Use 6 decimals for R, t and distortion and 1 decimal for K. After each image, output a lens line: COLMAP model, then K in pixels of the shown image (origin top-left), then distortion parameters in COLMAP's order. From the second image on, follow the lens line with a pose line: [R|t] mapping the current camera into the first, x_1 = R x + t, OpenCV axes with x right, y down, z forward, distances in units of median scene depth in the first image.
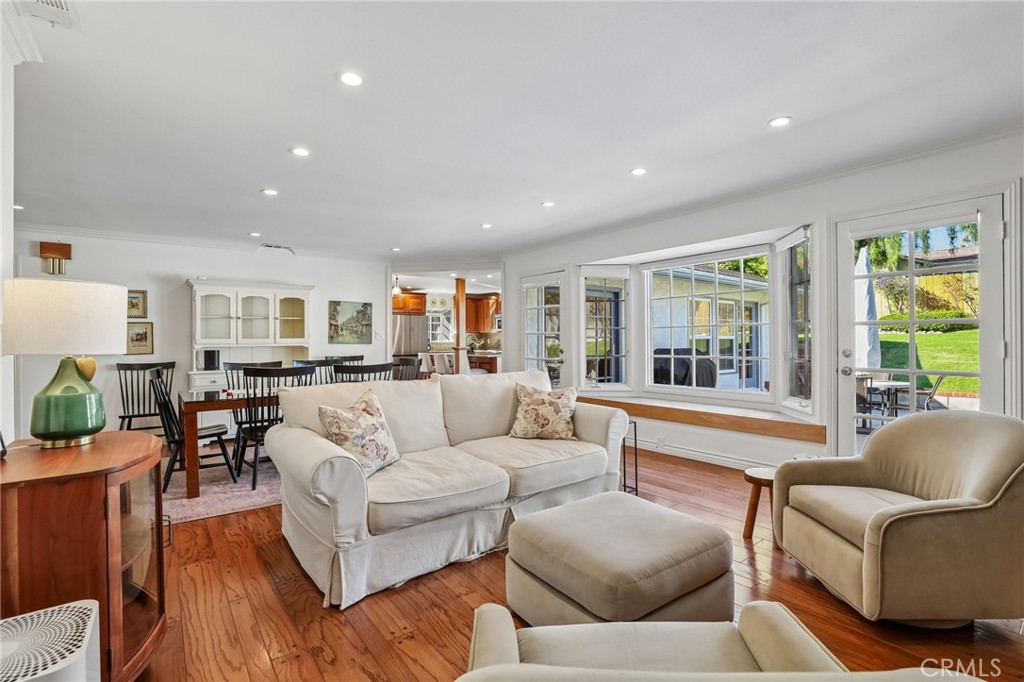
lens RADIAL K [[468.8, 0, 512.0], [0, 468.8, 341.0], [0, 0, 1]] dist [-0.043461, 0.012727]
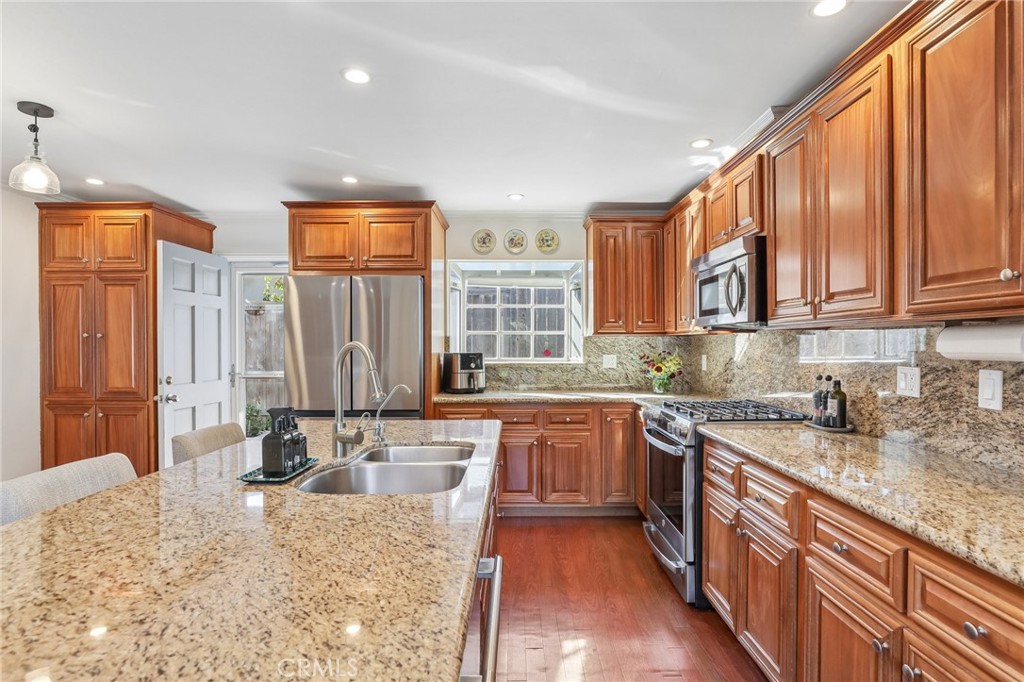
lens RADIAL K [[527.4, 0, 512.0], [0, 527.4, 341.0], [0, 0, 1]] dist [-0.000676, -0.000081]
pose [[0.798278, -0.000474, -0.602289, 0.106601], [0.000644, 1.000000, 0.000067, -0.026821], [0.602288, -0.000442, 0.798278, 1.412034]]
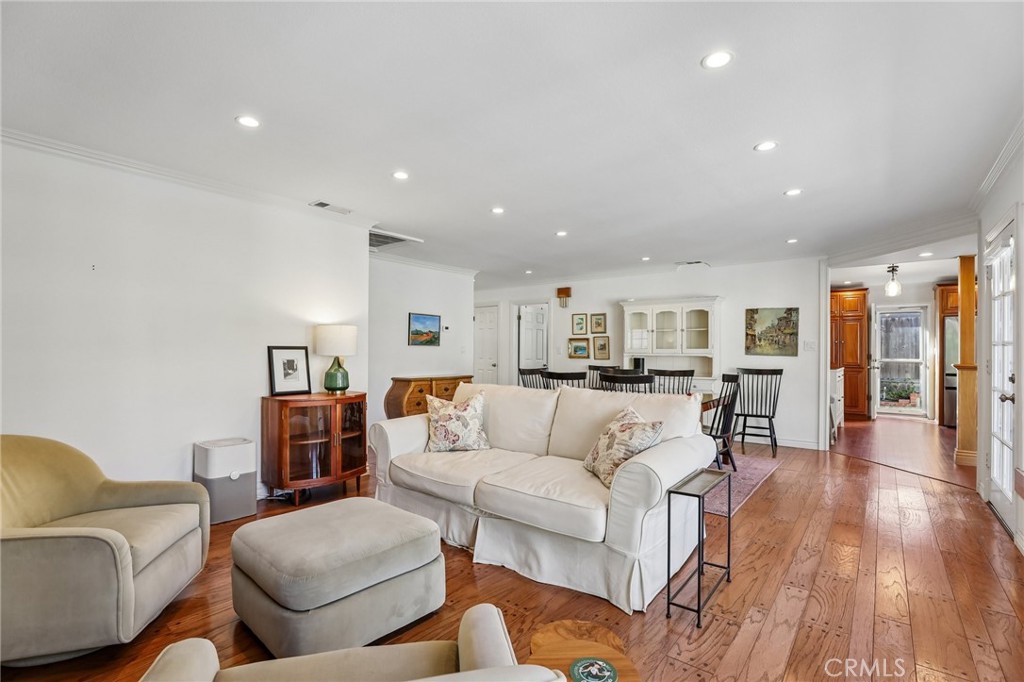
lens RADIAL K [[468.8, 0, 512.0], [0, 468.8, 341.0], [0, 0, 1]] dist [-0.043461, 0.012727]
pose [[0.238888, -0.008809, -0.971007, 0.442597], [-0.010936, 0.999871, -0.011761, -0.007044], [0.970986, 0.013428, 0.238761, 0.363057]]
